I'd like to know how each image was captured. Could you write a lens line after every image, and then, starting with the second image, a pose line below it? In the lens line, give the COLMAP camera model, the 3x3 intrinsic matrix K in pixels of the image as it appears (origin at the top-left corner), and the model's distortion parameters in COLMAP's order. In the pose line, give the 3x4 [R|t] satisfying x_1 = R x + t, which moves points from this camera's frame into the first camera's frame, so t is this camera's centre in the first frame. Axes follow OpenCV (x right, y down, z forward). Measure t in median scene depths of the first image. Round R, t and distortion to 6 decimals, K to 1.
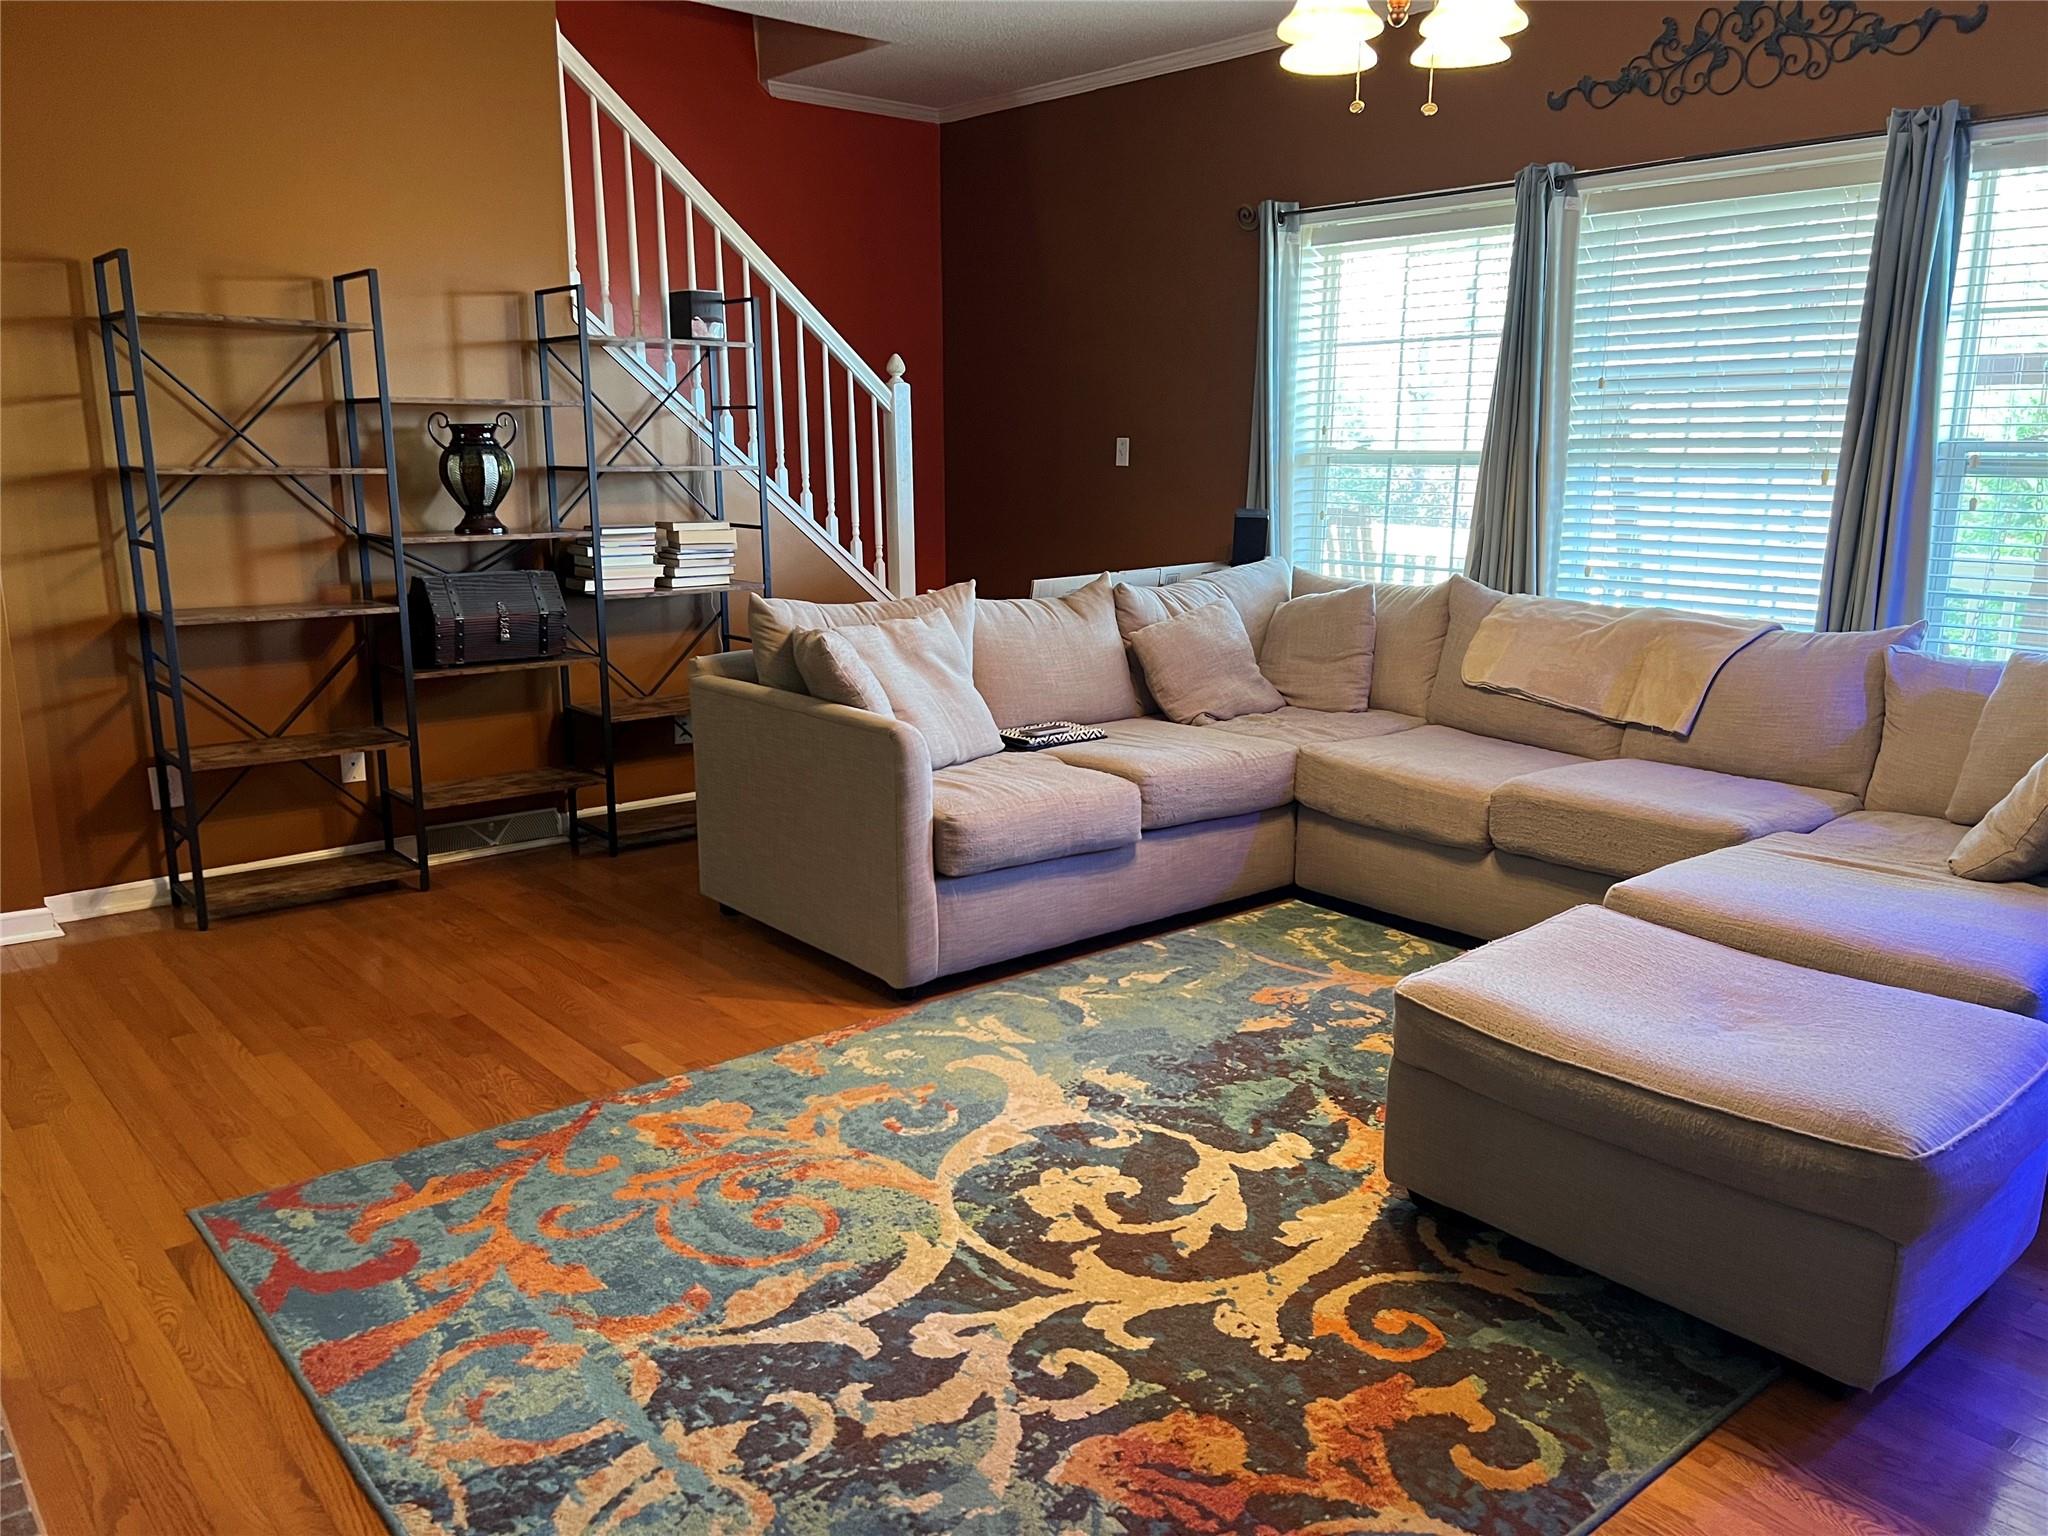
lens RADIAL K [[1536.7, 0, 1021.6], [0, 1536.7, 774.8], [0, 0, 1]] dist [0.063368, -0.069656]
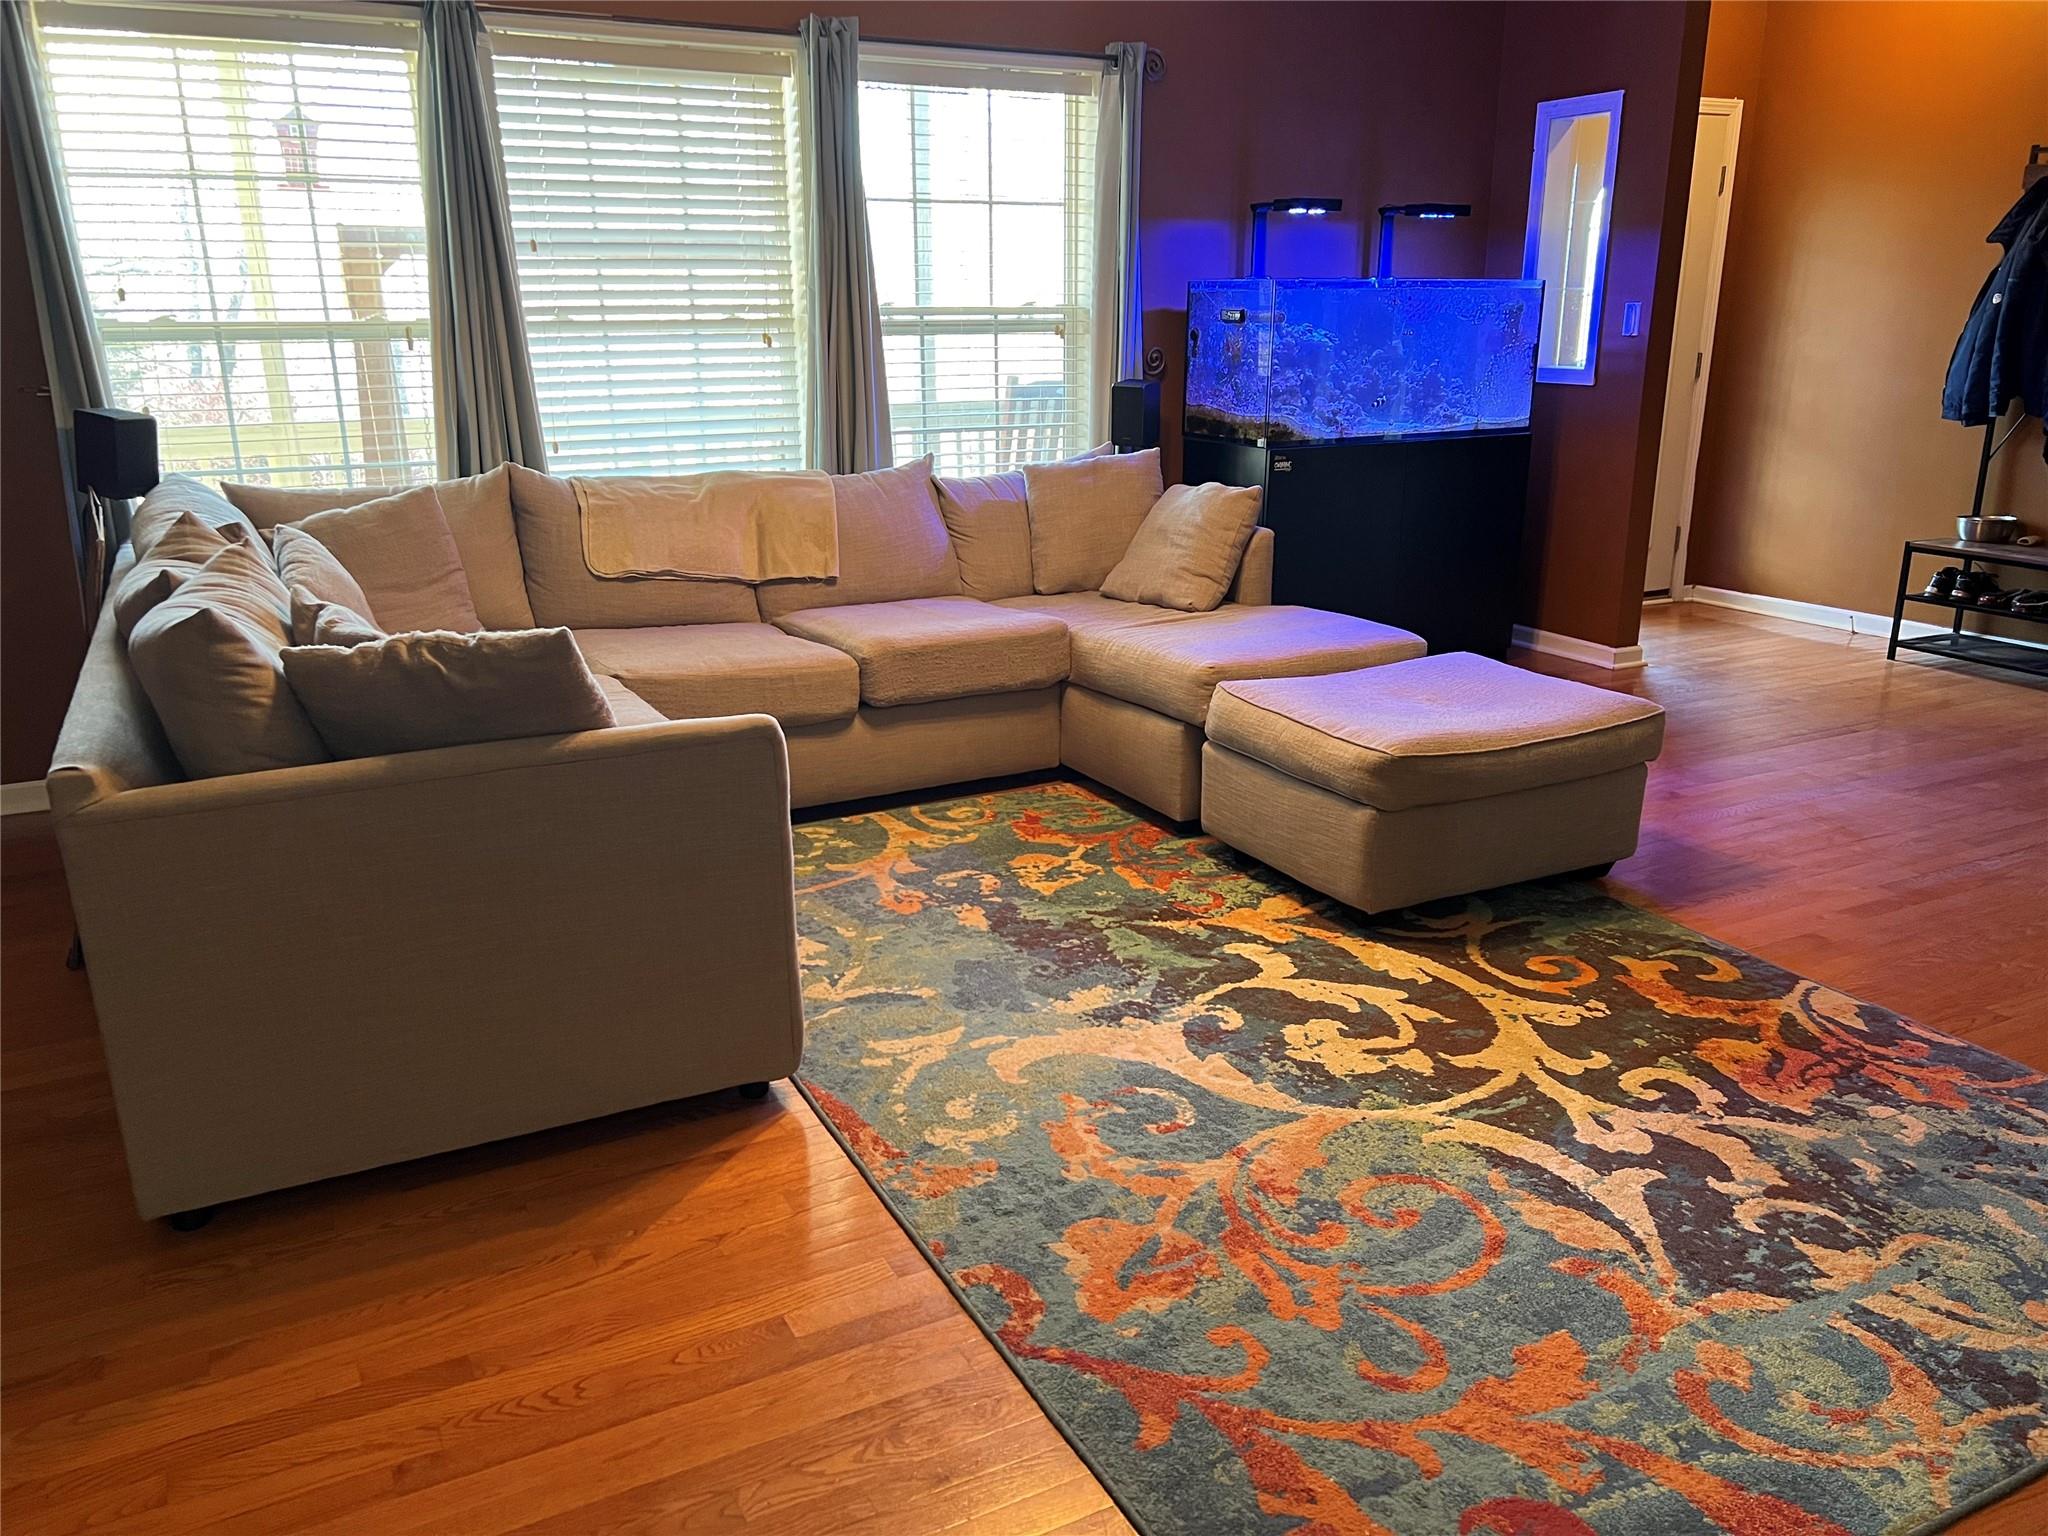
lens RADIAL K [[1536.7, 0, 1011.8], [0, 1536.7, 755.0], [0, 0, 1]] dist [0.063368, -0.069656]
pose [[0.229866, -0.277731, 0.932752, -0.606809], [0.216650, 0.948970, 0.229169, -0.130103], [-0.948801, 0.149403, 0.278307, 0.589058]]
